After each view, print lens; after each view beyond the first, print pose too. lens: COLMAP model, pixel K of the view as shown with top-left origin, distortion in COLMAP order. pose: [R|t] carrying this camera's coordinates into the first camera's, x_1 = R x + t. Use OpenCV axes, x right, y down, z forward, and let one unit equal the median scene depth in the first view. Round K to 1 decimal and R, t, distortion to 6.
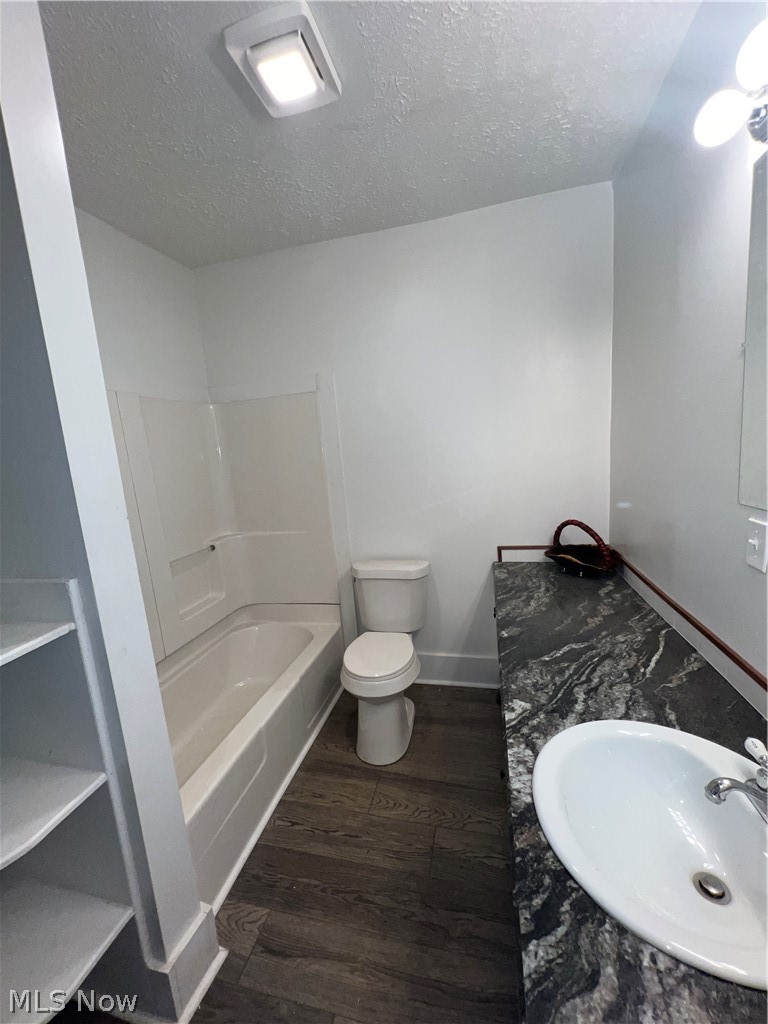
lens RADIAL K [[408.8, 0, 382.6], [0, 408.8, 511.2], [0, 0, 1]] dist [-0.002276, 0.000030]
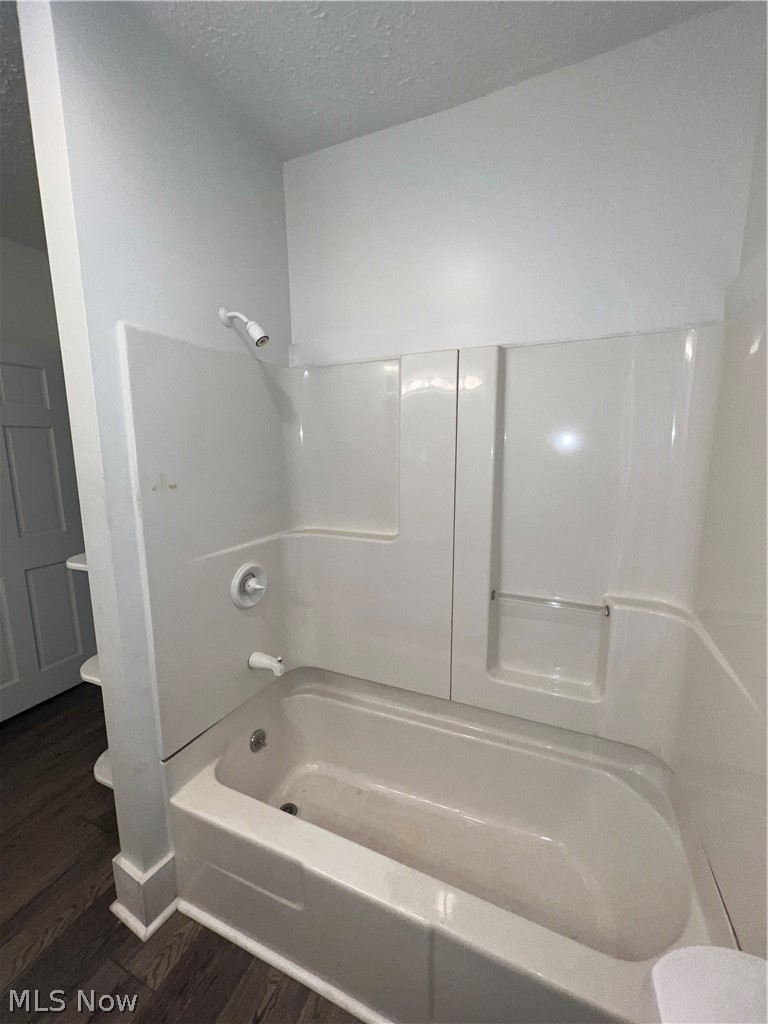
lens RADIAL K [[408.8, 0, 382.6], [0, 408.8, 511.2], [0, 0, 1]] dist [-0.002276, 0.000030]
pose [[-0.164236, 0.235351, -0.957933, 0.129676], [-0.135909, 0.956460, 0.258290, -0.147906], [0.977013, 0.172612, -0.125099, 0.822957]]
